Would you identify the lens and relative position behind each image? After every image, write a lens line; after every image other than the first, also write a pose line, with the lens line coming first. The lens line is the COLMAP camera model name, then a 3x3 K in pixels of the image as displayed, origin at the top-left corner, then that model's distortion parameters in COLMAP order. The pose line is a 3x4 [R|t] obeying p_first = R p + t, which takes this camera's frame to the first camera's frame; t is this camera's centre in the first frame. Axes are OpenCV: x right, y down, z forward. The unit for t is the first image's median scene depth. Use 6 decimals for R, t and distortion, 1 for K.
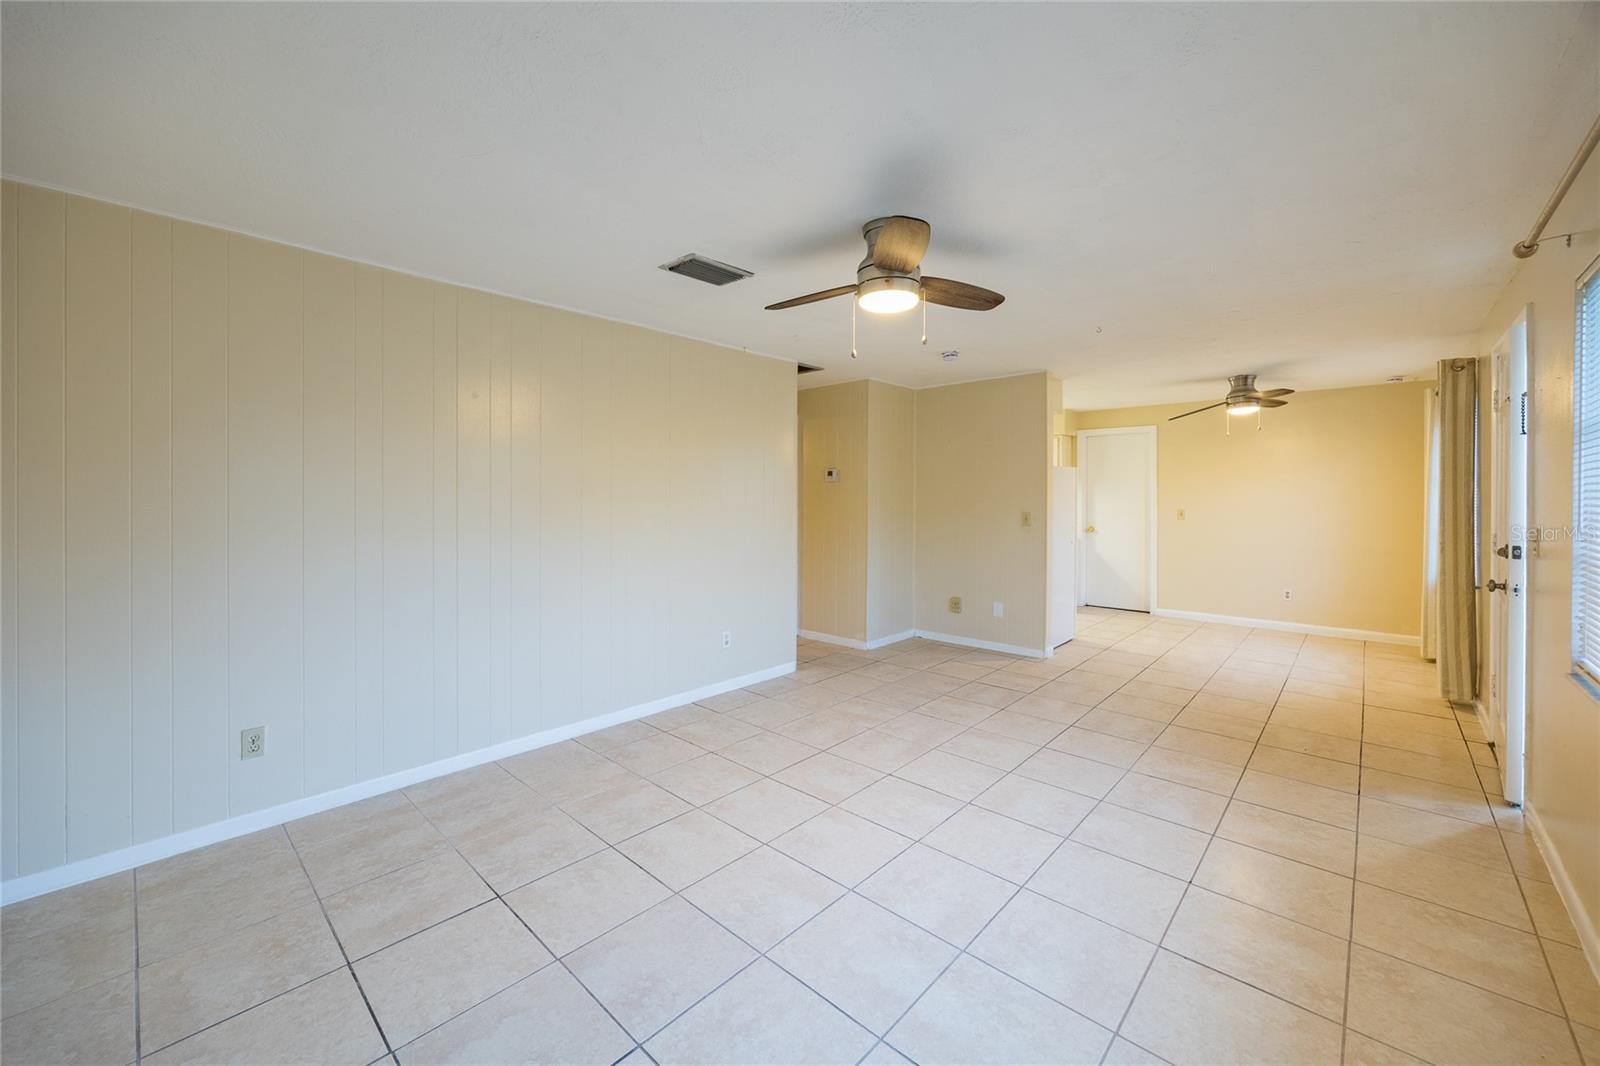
lens RADIAL K [[619.4, 0, 825.5], [0, 619.4, 495.0], [0, 0, 1]] dist [0.000945, -0.000916]
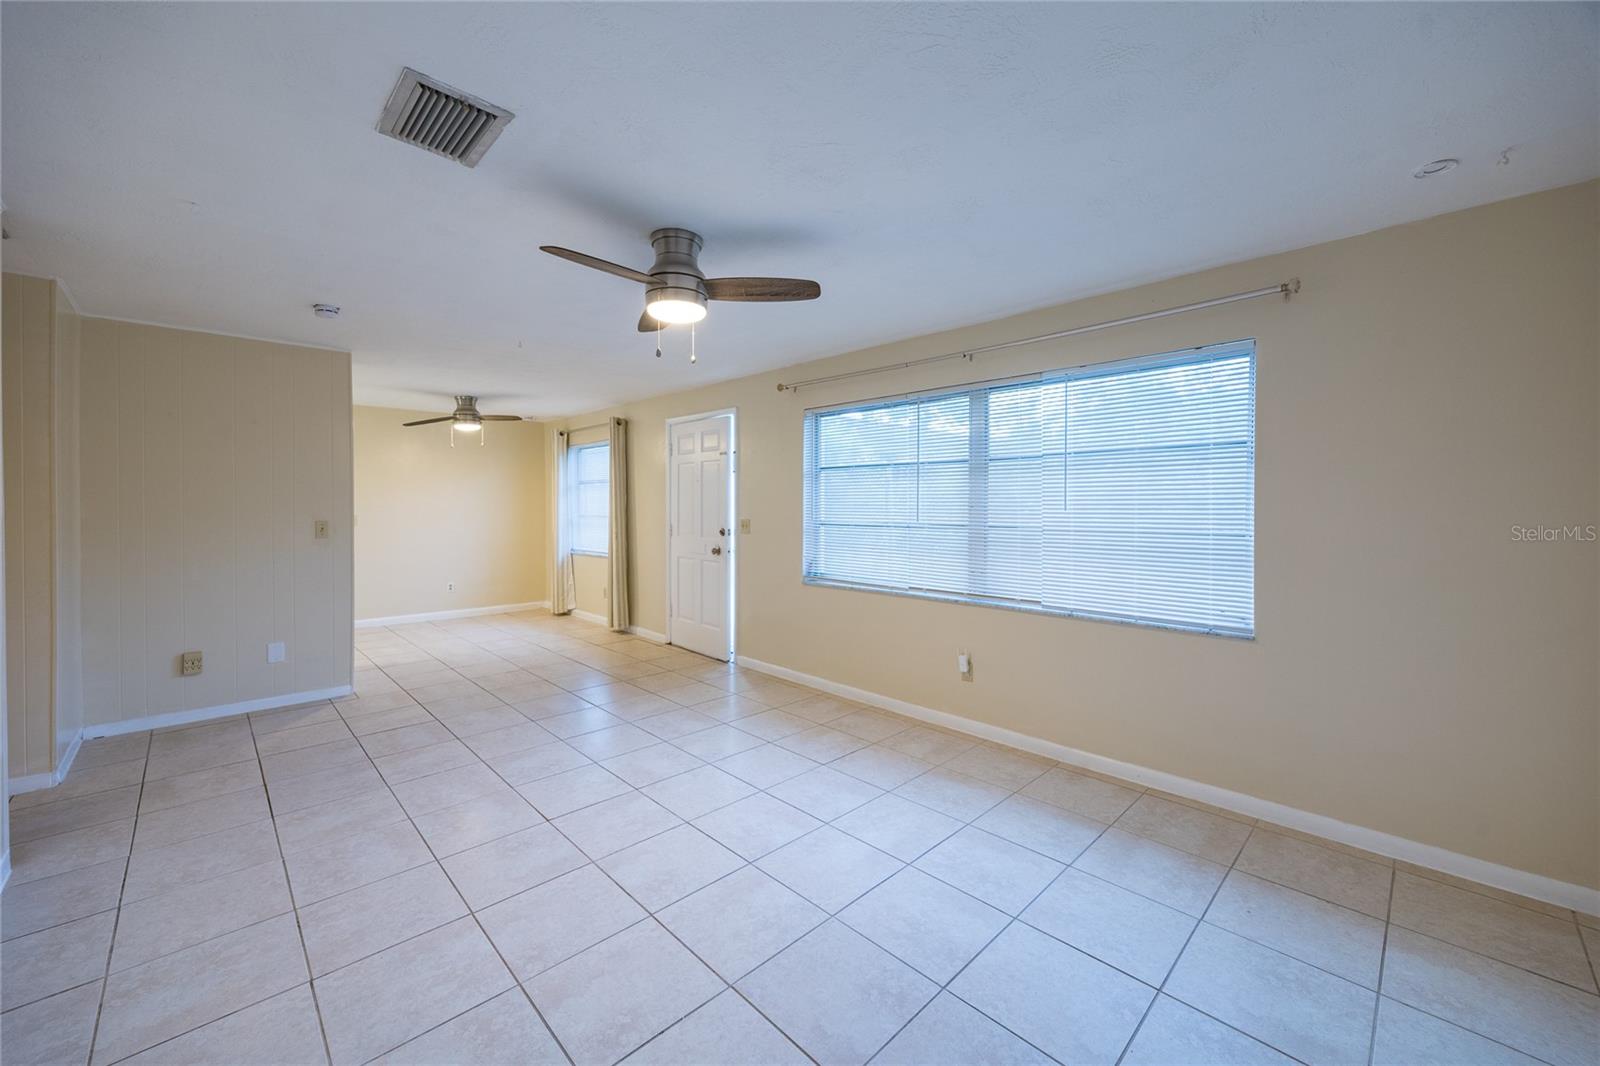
lens RADIAL K [[619.4, 0, 764.4], [0, 619.4, 507.1], [0, 0, 1]] dist [0.000945, -0.000916]
pose [[0.101537, -0.002871, 0.994828, -0.566064], [-0.008885, 0.999953, 0.003792, 0.002275], [-0.994792, -0.009224, 0.101507, 0.472433]]
